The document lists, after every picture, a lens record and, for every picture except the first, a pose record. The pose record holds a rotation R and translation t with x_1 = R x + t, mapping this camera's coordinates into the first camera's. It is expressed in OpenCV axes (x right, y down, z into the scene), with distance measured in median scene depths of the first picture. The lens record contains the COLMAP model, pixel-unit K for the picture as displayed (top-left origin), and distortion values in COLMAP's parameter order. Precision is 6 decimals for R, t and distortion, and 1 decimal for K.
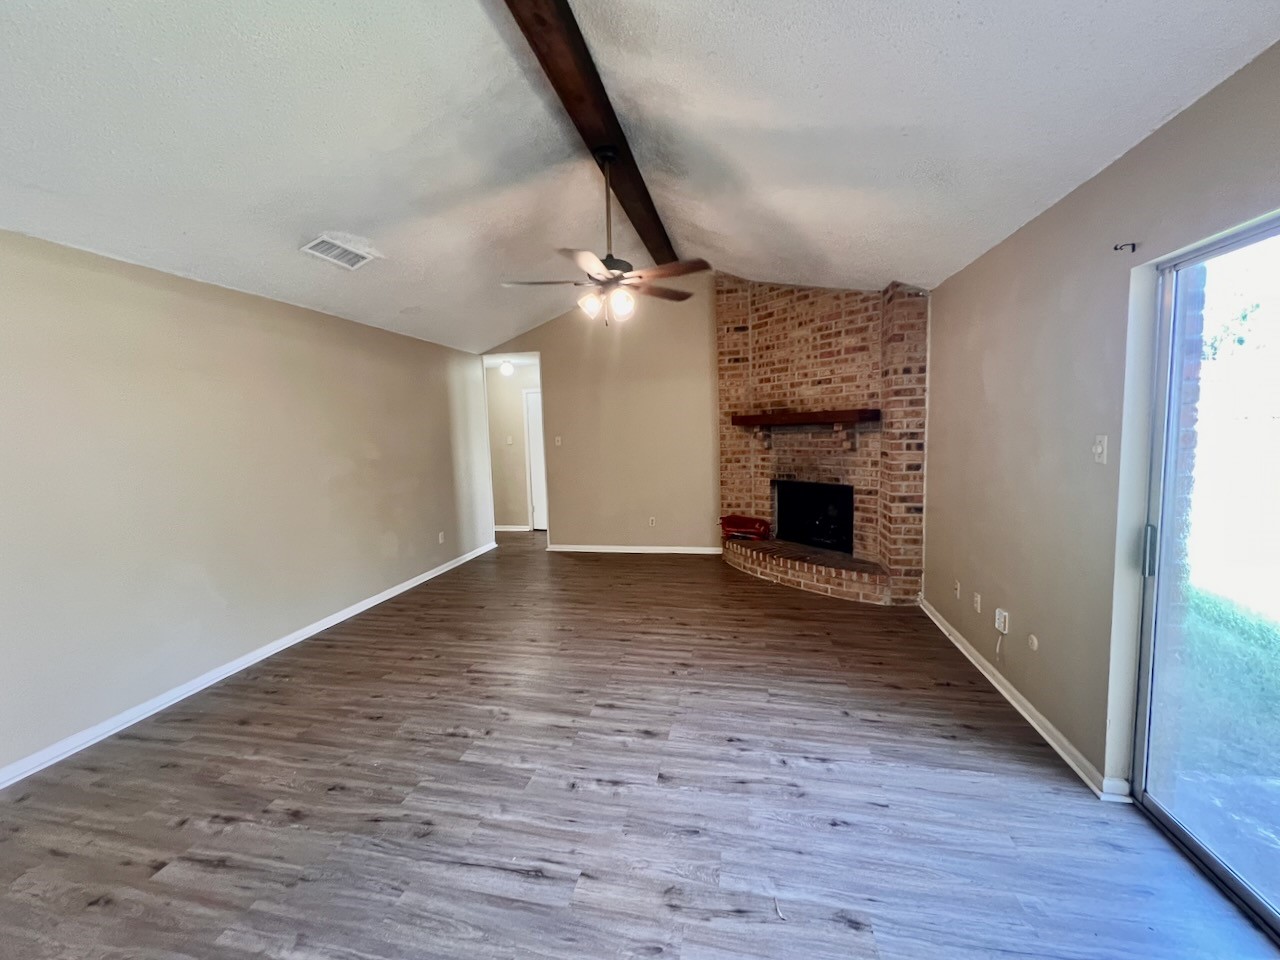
lens RADIAL K [[520.6, 0, 640.0], [0, 520.6, 480.0], [0, 0, 1]] dist [-0.001420, 0.000218]
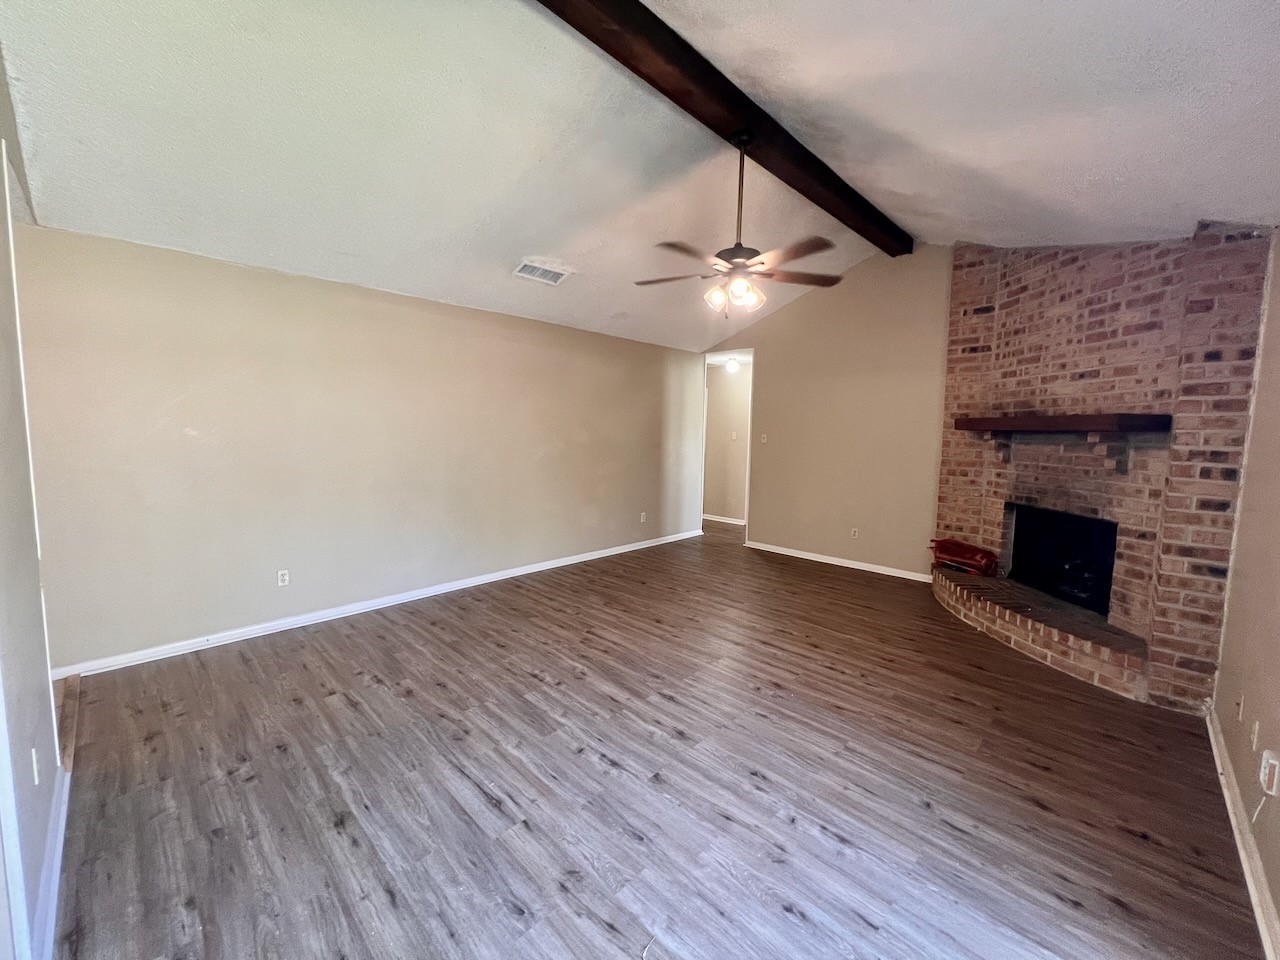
lens RADIAL K [[509.3, 0, 640.0], [0, 509.3, 480.0], [0, 0, 1]] dist [-0.001236, 0.000235]
pose [[0.845778, 0.099920, -0.524096, 0.255262], [-0.096470, 0.994756, 0.033970, -0.008363], [0.524742, 0.021829, 0.850982, 0.086131]]
